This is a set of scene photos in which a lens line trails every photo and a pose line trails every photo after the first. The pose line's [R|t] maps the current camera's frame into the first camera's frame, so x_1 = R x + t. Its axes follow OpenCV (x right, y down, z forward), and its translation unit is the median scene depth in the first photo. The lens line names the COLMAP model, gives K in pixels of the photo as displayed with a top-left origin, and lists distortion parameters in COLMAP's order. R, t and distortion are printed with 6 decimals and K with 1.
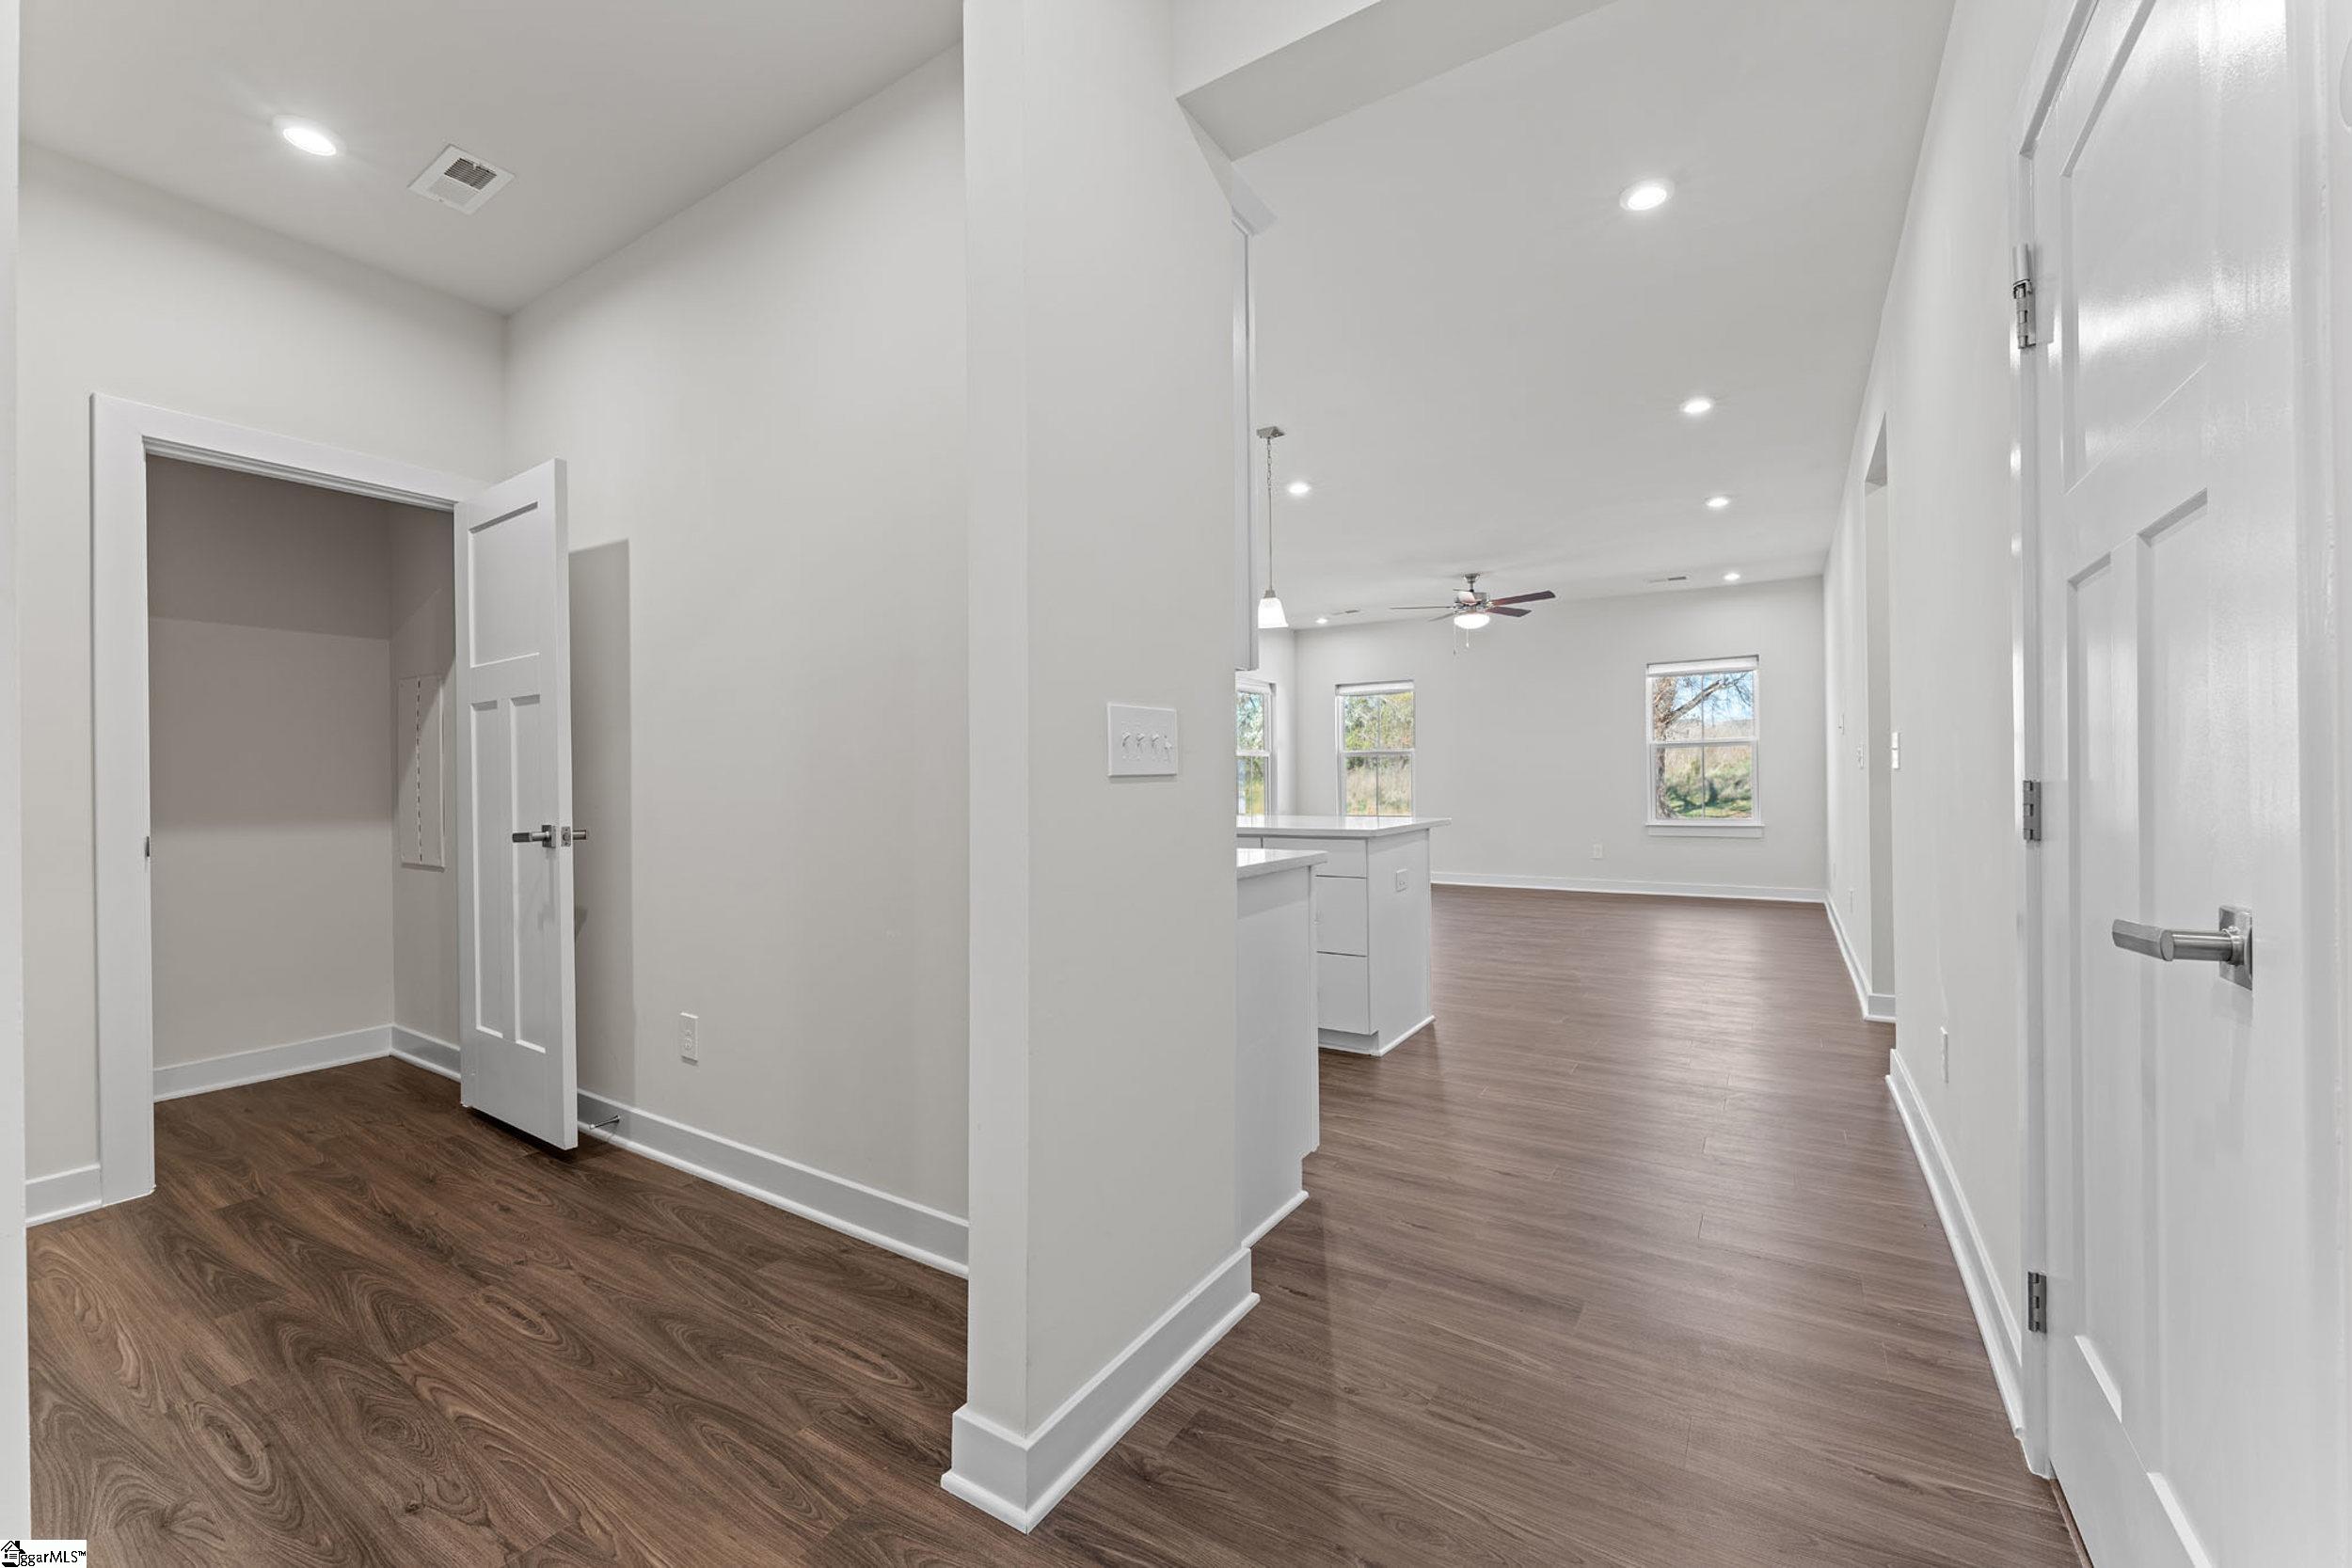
lens RADIAL K [[943.3, 0, 1158.5], [0, 943.3, 781.5], [0, 0, 1]] dist [-0.001062, -0.000544]
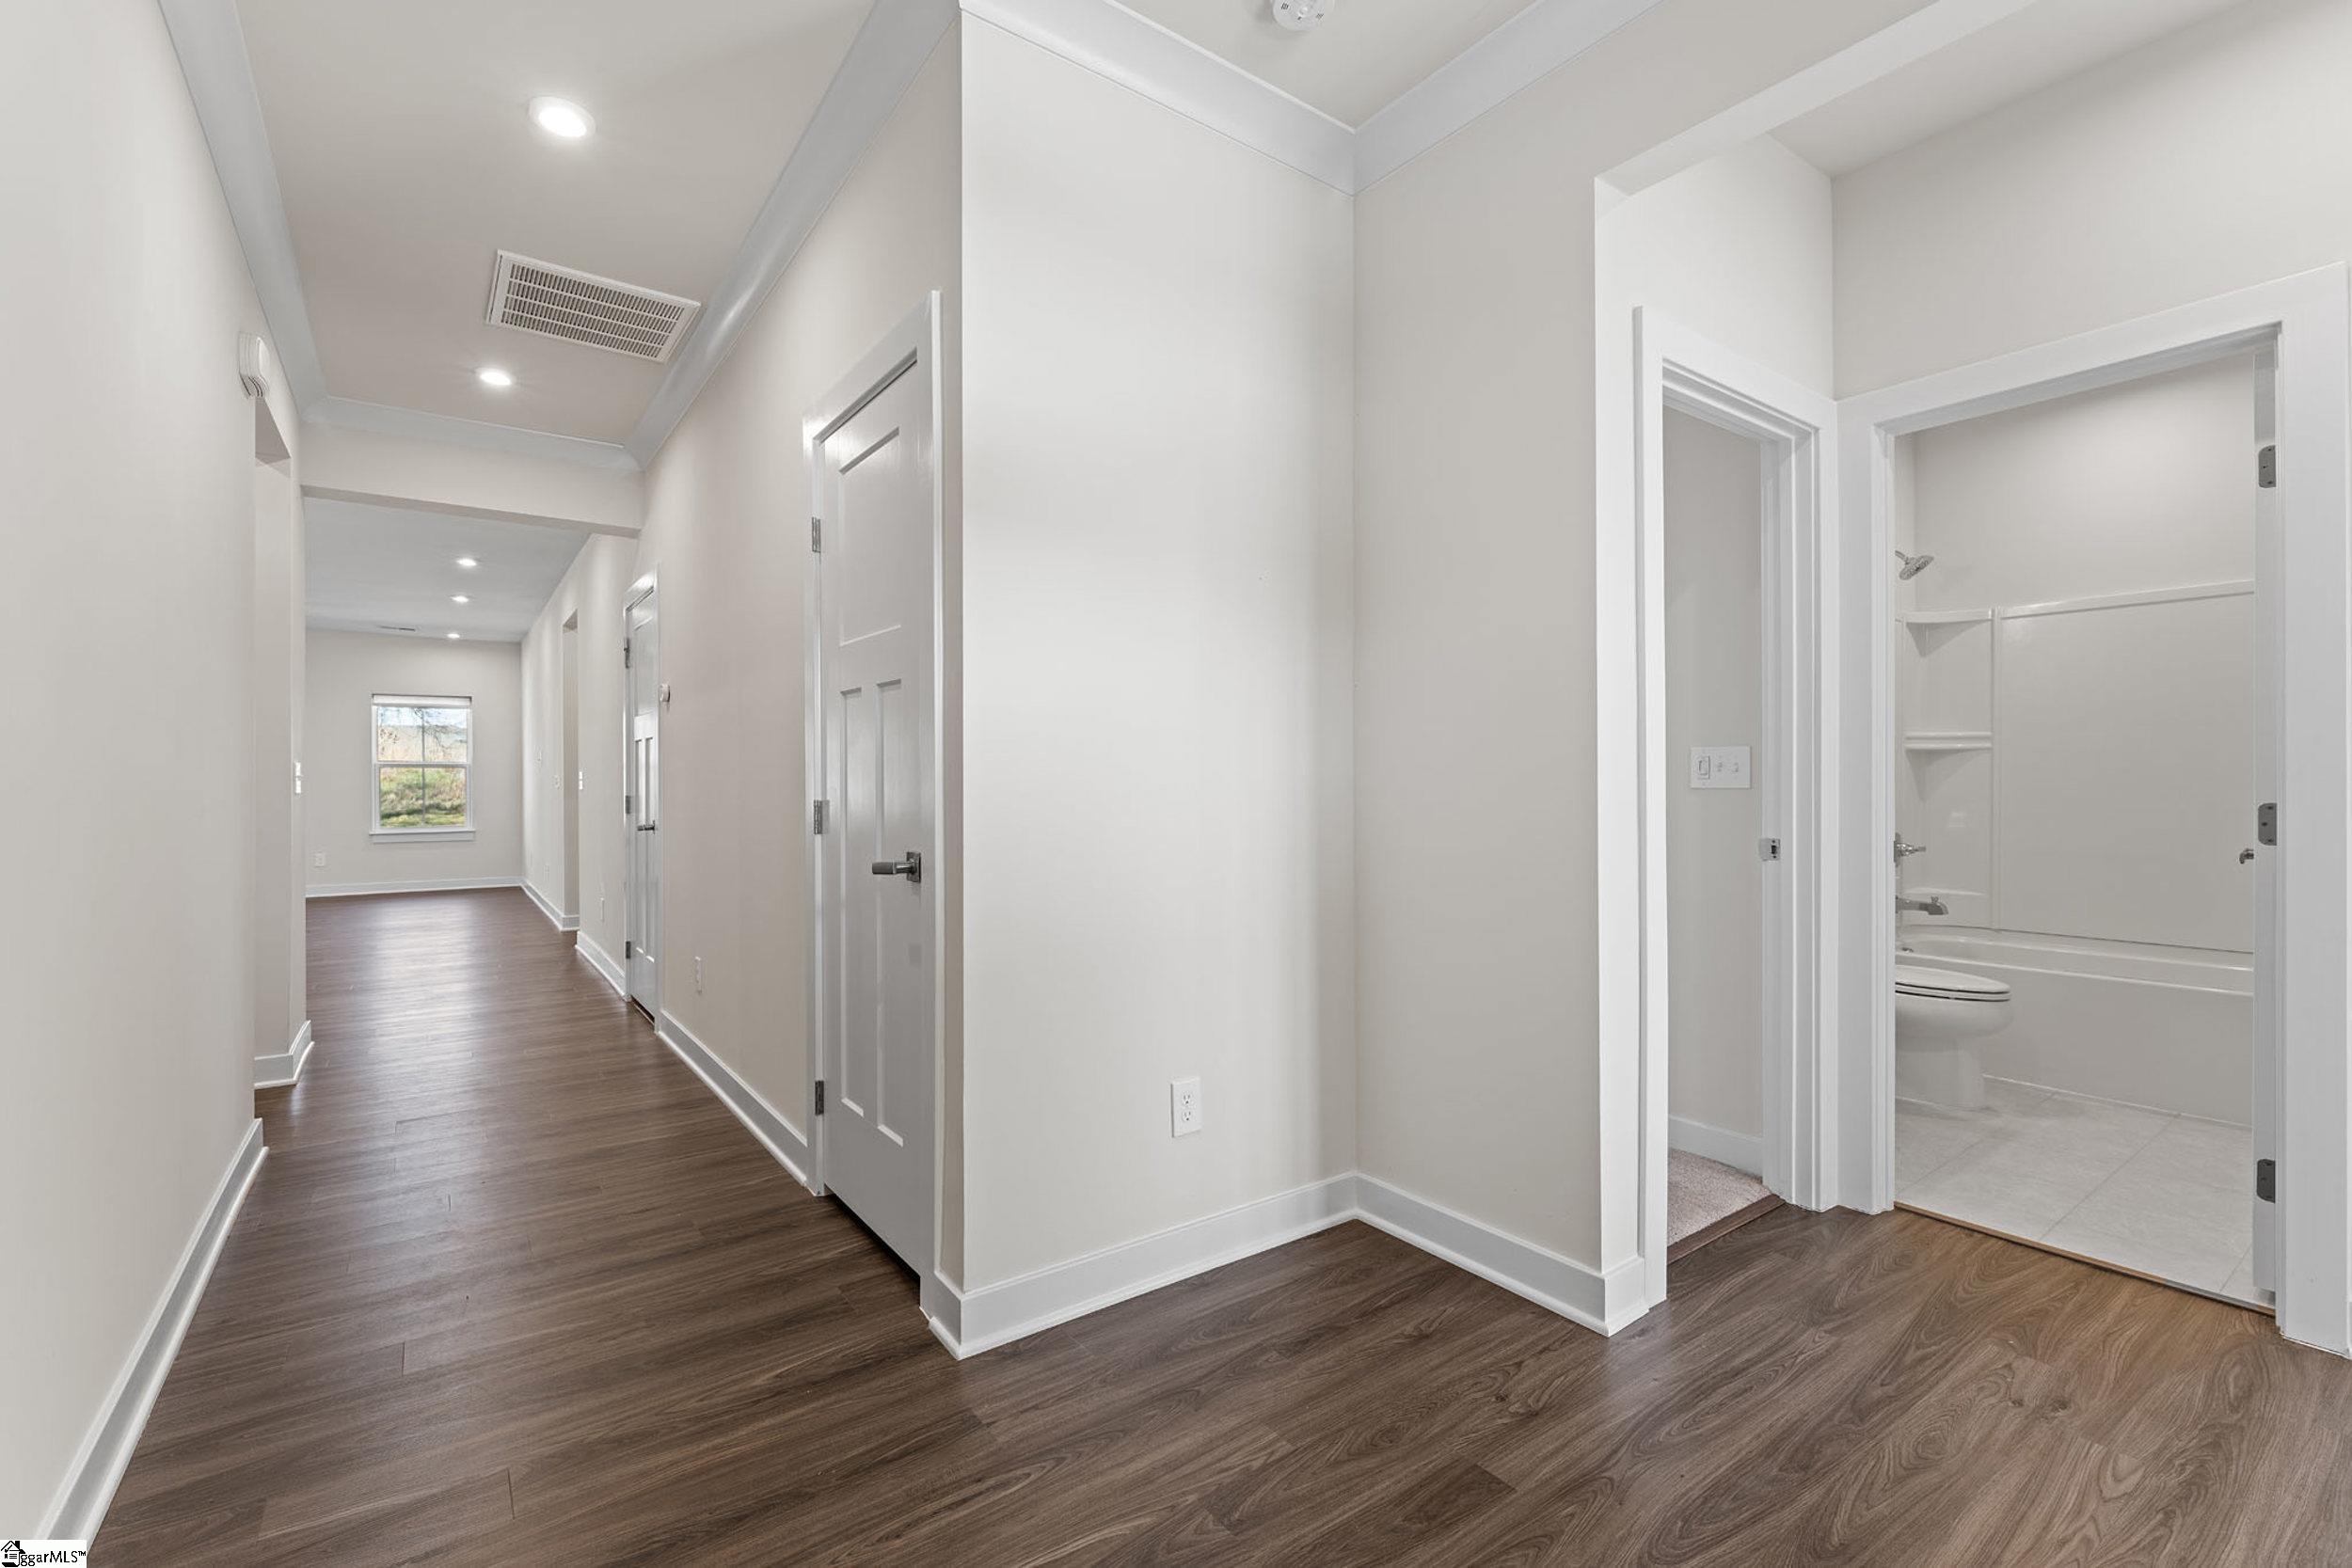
lens RADIAL K [[1019.1, 0, 1163.8], [0, 1019.1, 786.2], [0, 0, 1]] dist [-0.004271, -0.000184]
pose [[0.357028, 0.002326, 0.934091, -0.330316], [0.004392, 0.999982, -0.004169, -0.002296], [-0.934083, 0.005591, 0.357011, -0.384843]]
